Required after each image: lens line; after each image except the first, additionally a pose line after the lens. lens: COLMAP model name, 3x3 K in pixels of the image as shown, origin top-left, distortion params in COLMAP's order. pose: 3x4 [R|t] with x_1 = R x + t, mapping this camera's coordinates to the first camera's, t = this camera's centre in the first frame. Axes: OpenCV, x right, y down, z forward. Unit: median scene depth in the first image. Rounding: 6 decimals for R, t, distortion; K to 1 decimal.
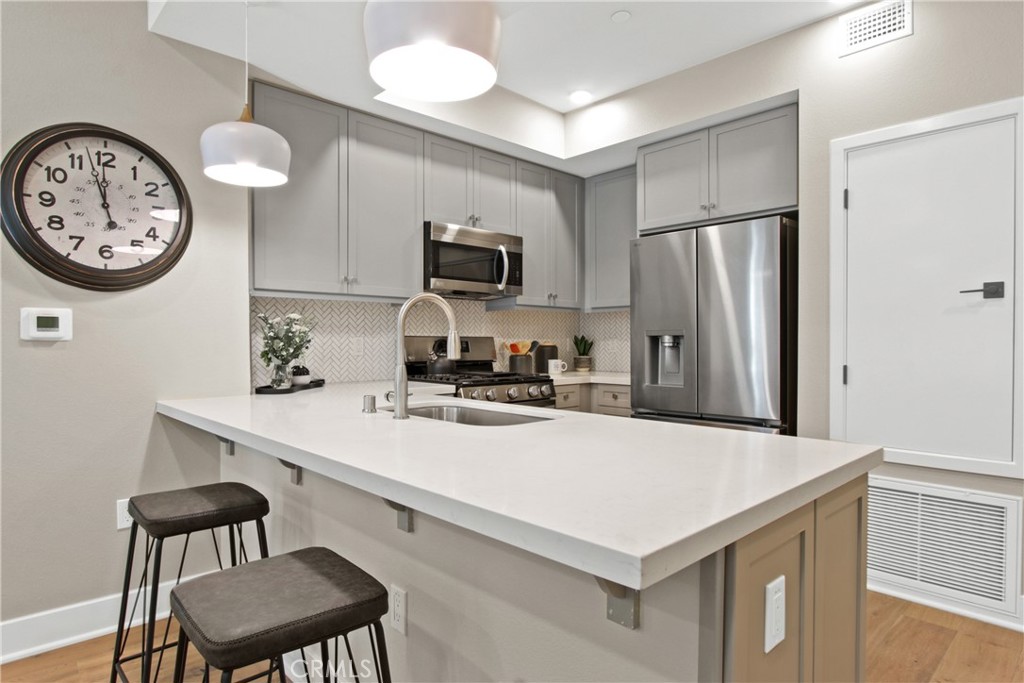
lens RADIAL K [[574.2, 0, 512.2], [0, 574.2, 346.3], [0, 0, 1]] dist [-0.013787, 0.000668]
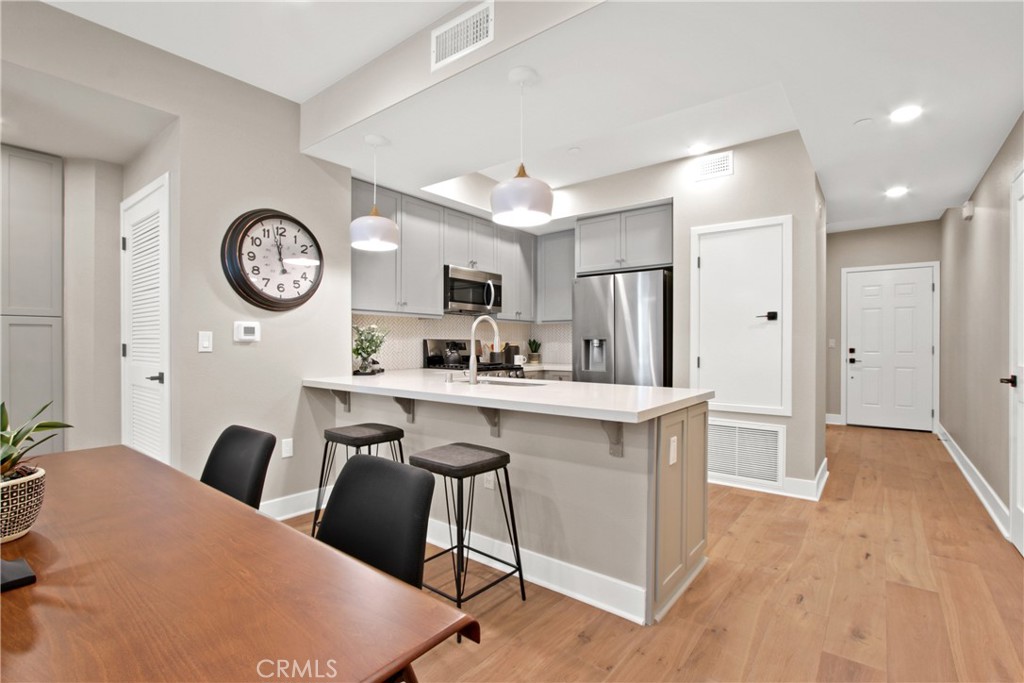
lens RADIAL K [[480.5, 0, 505.8], [0, 480.5, 346.6], [0, 0, 1]] dist [-0.017445, 0.000802]
pose [[0.989281, 0.001128, 0.146018, -0.202766], [-0.000756, 0.999996, -0.002606, 0.005604], [-0.146020, 0.002467, 0.989279, -0.343898]]
